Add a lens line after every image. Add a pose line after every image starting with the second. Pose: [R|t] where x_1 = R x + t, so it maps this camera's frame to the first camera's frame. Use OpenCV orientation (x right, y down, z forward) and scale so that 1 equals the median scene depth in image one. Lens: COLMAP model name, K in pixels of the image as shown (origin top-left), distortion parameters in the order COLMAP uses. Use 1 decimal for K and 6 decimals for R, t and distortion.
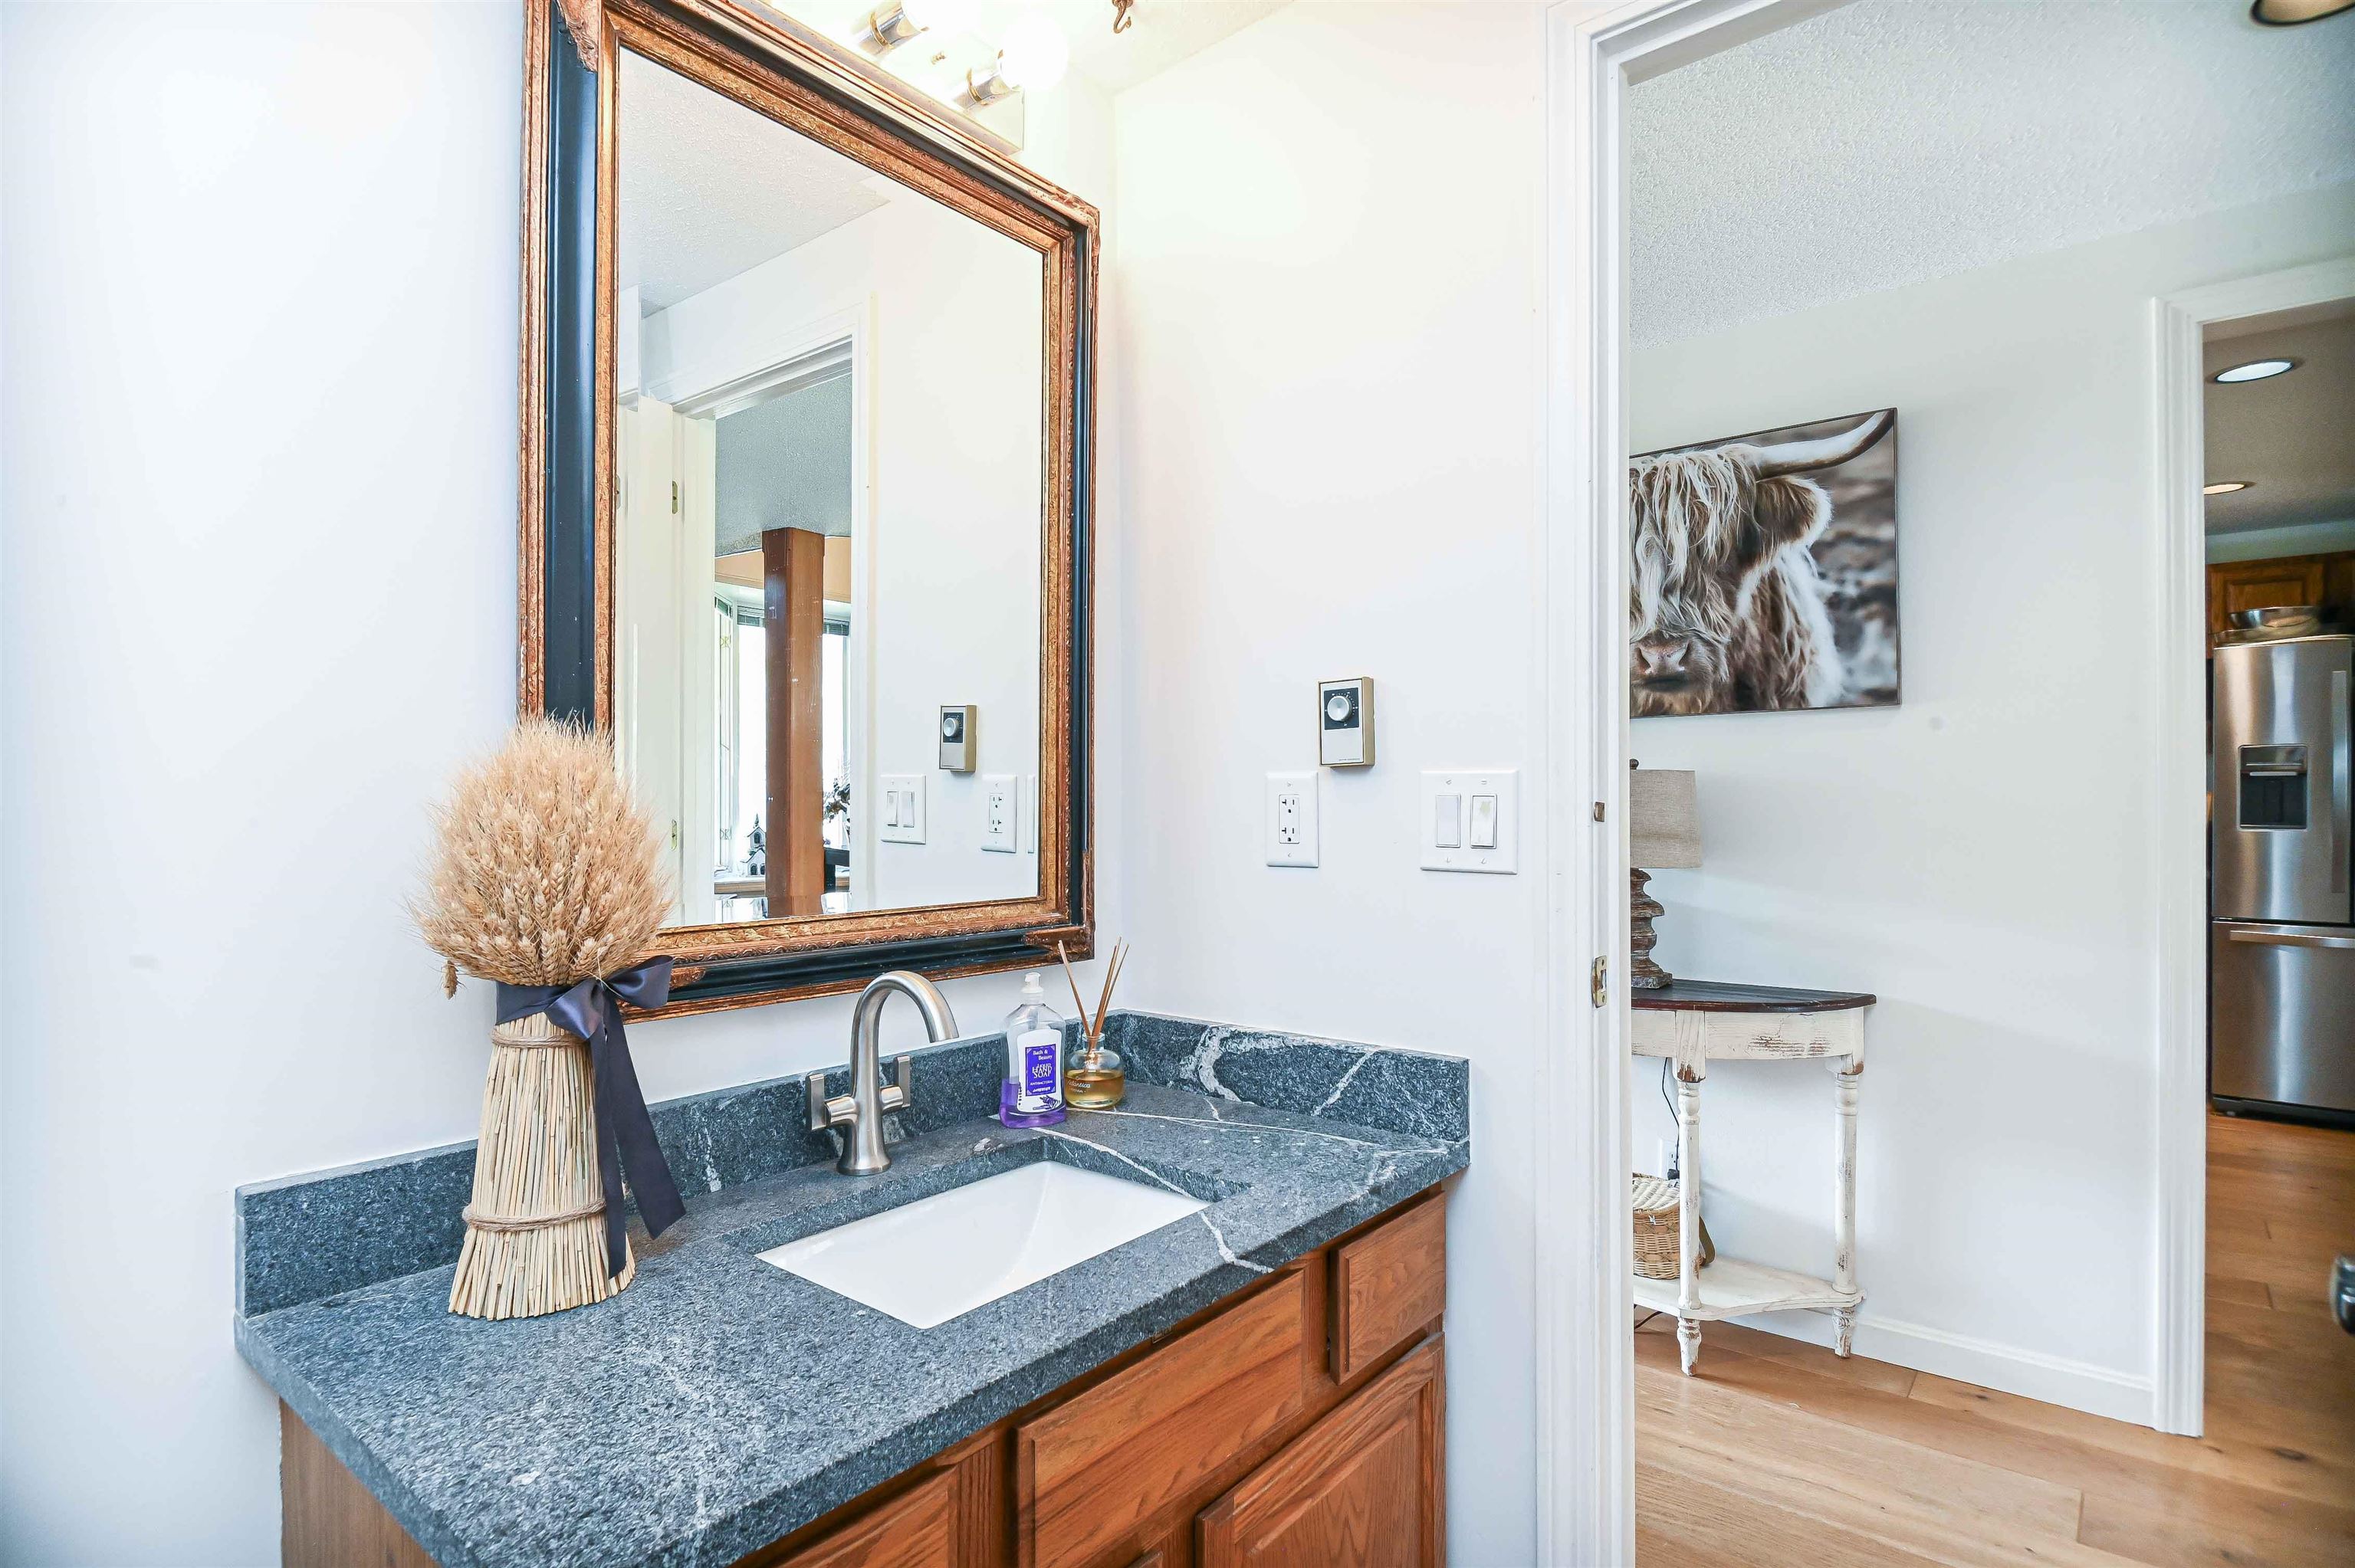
lens RADIAL K [[1224.3, 0, 1179.0], [0, 1224.3, 767.9], [0, 0, 1]] dist [0.010088, -0.018269]
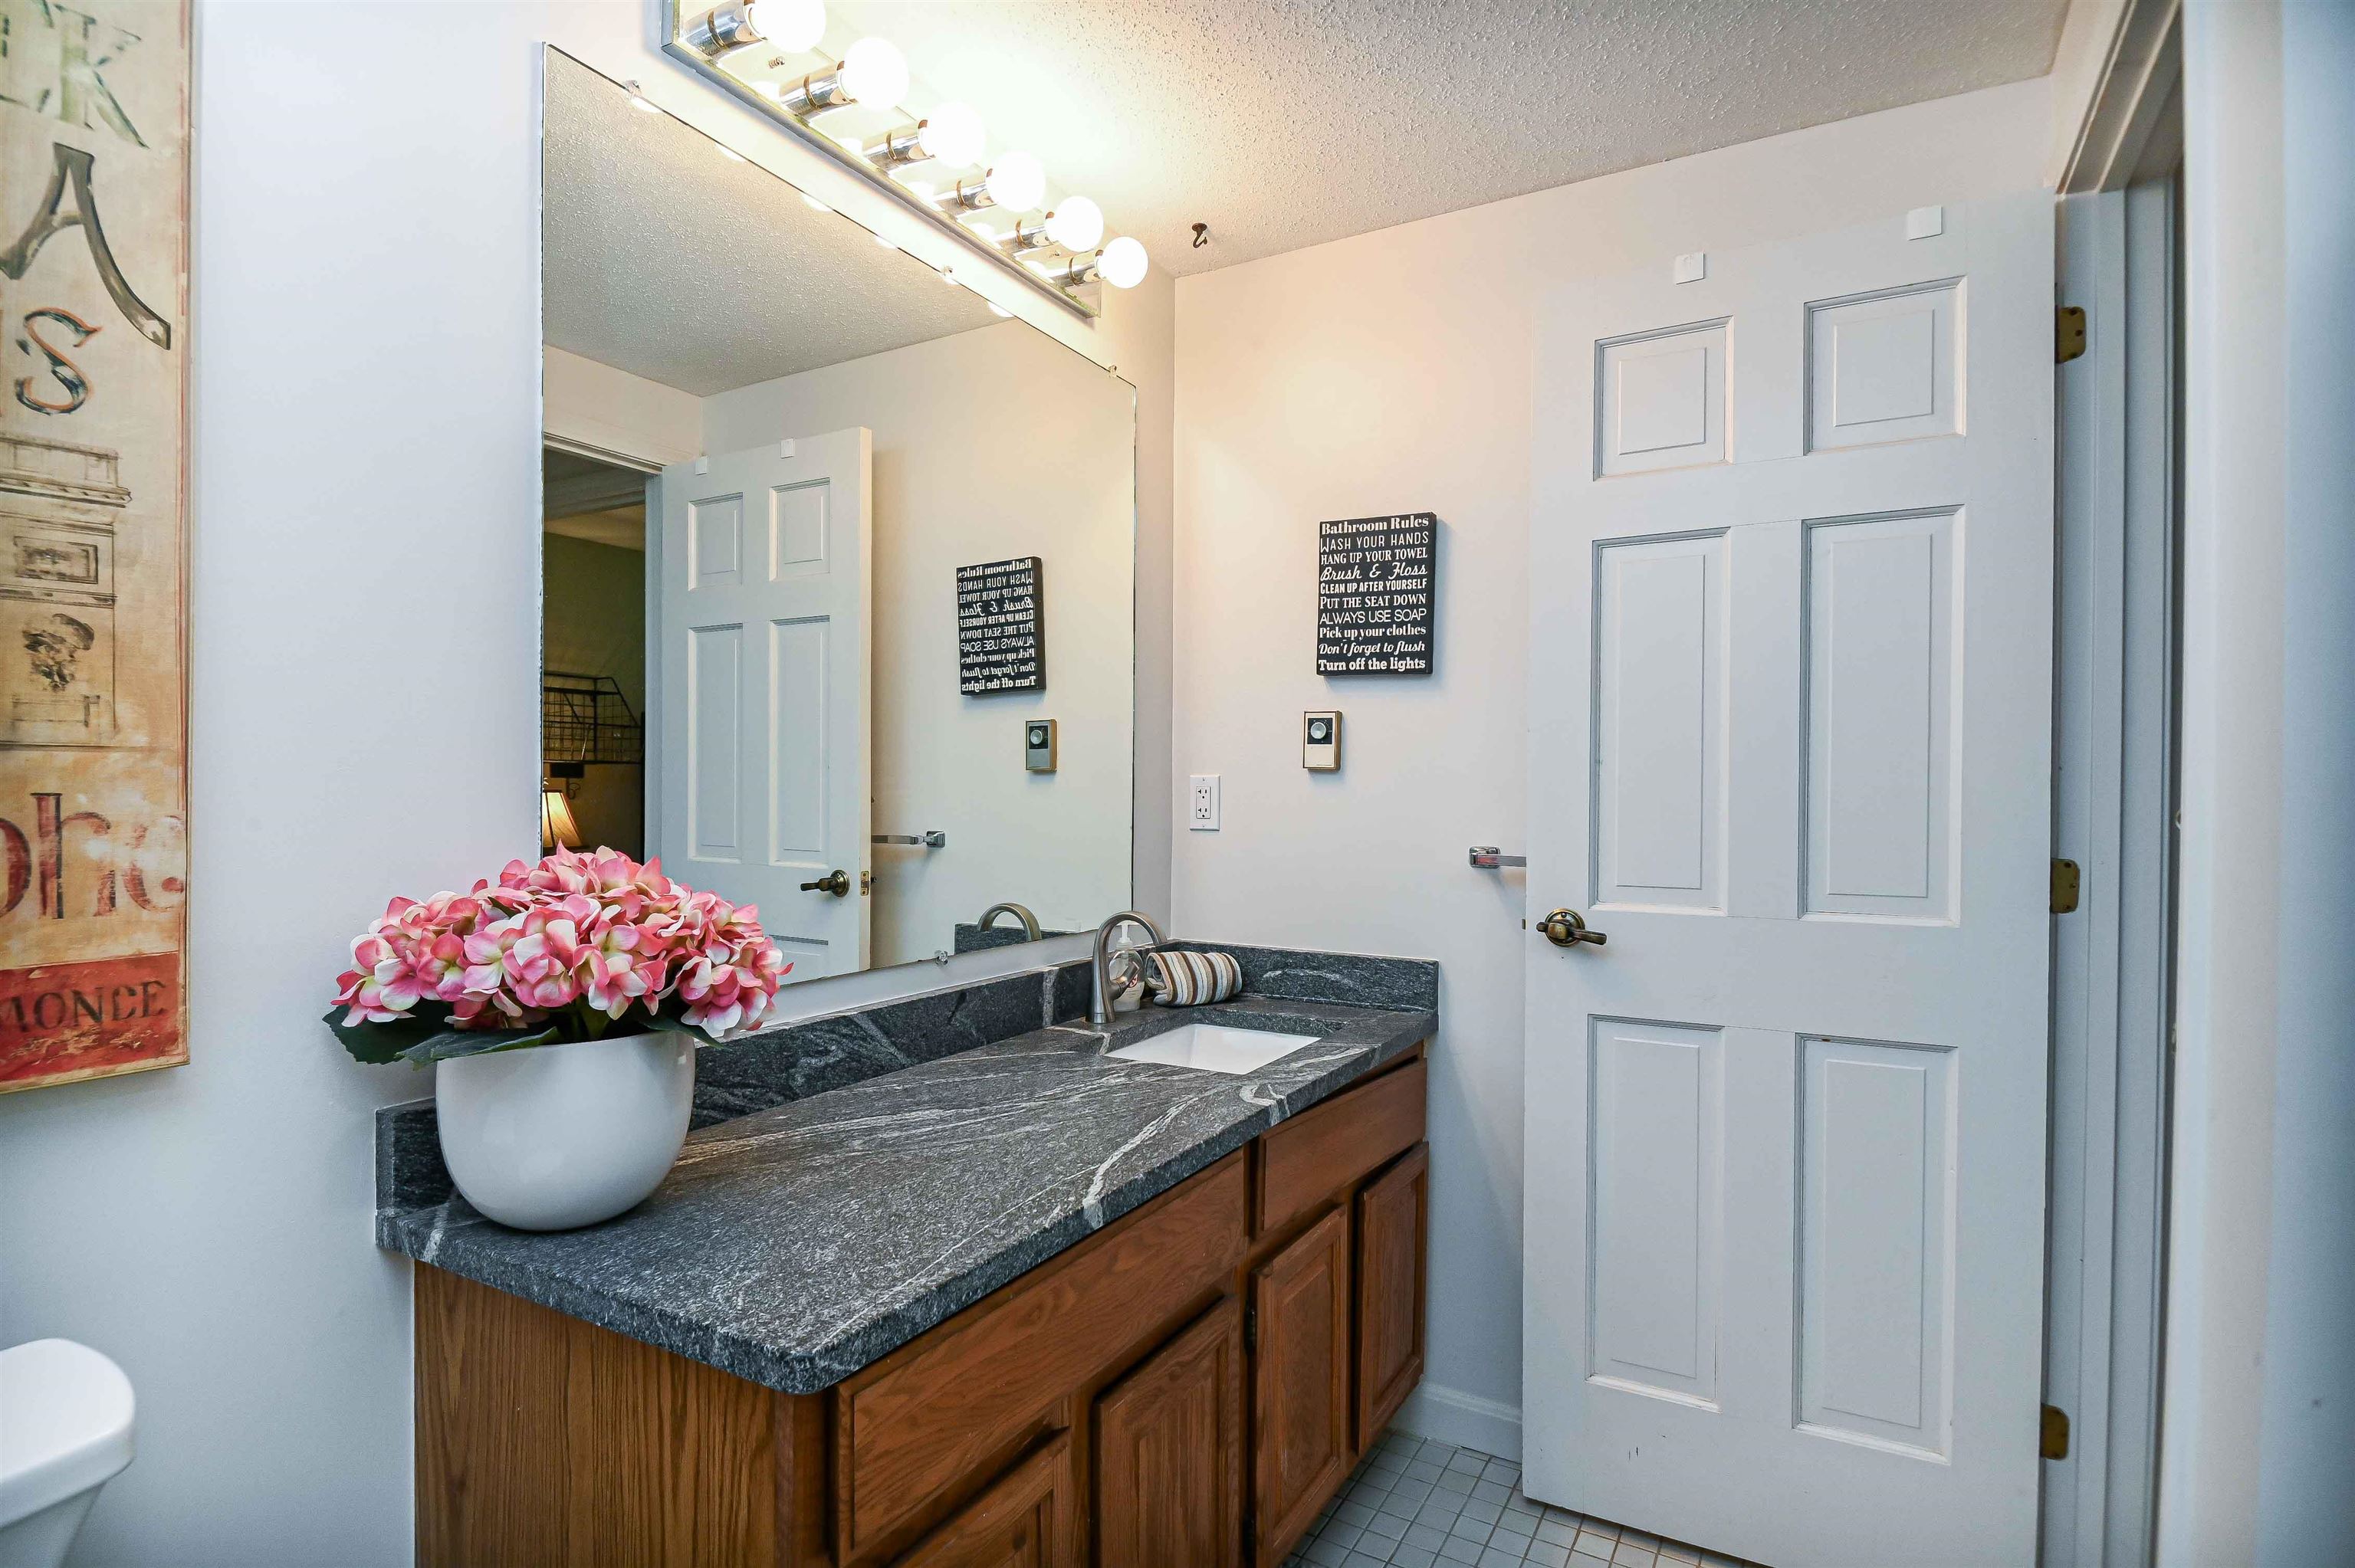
lens RADIAL K [[1181.0, 0, 1169.1], [0, 1181.0, 798.1], [0, 0, 1]] dist [0.010680, -0.016214]
pose [[0.986372, 0.010924, 0.164169, -0.258413], [-0.015177, 0.999580, 0.024674, -0.000635], [-0.163831, -0.026829, 0.986124, -0.307538]]
